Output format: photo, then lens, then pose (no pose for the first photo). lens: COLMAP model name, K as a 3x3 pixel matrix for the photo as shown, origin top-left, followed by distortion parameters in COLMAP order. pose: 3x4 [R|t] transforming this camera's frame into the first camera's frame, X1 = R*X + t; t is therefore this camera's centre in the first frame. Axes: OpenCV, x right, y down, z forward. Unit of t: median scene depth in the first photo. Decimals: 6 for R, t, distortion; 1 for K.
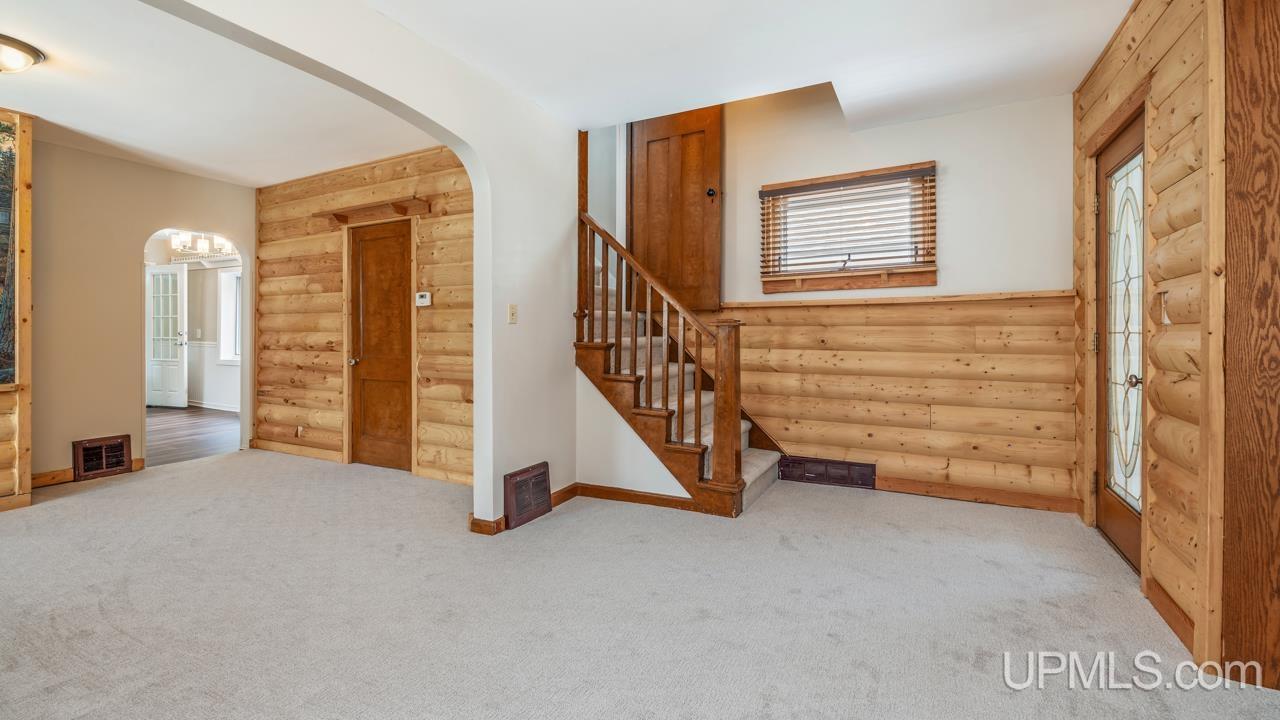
lens RADIAL K [[537.0, 0, 638.0], [0, 537.0, 335.6], [0, 0, 1]] dist [0.001465, 0.000181]
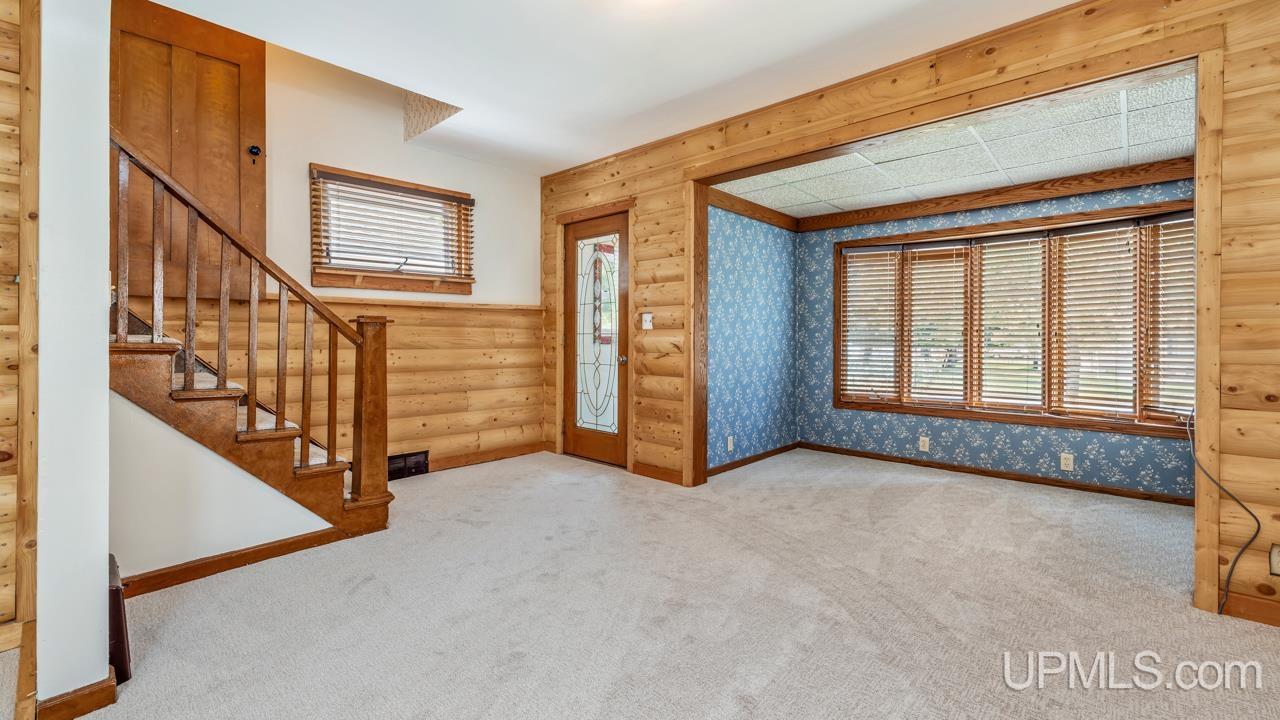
lens RADIAL K [[537.0, 0, 638.0], [0, 537.0, 335.6], [0, 0, 1]] dist [0.001465, 0.000181]
pose [[0.273312, 0.005131, 0.961912, -0.549928], [-0.001296, 0.999987, -0.004966, 0.006913], [-0.961925, 0.000110, 0.273315, 0.295897]]
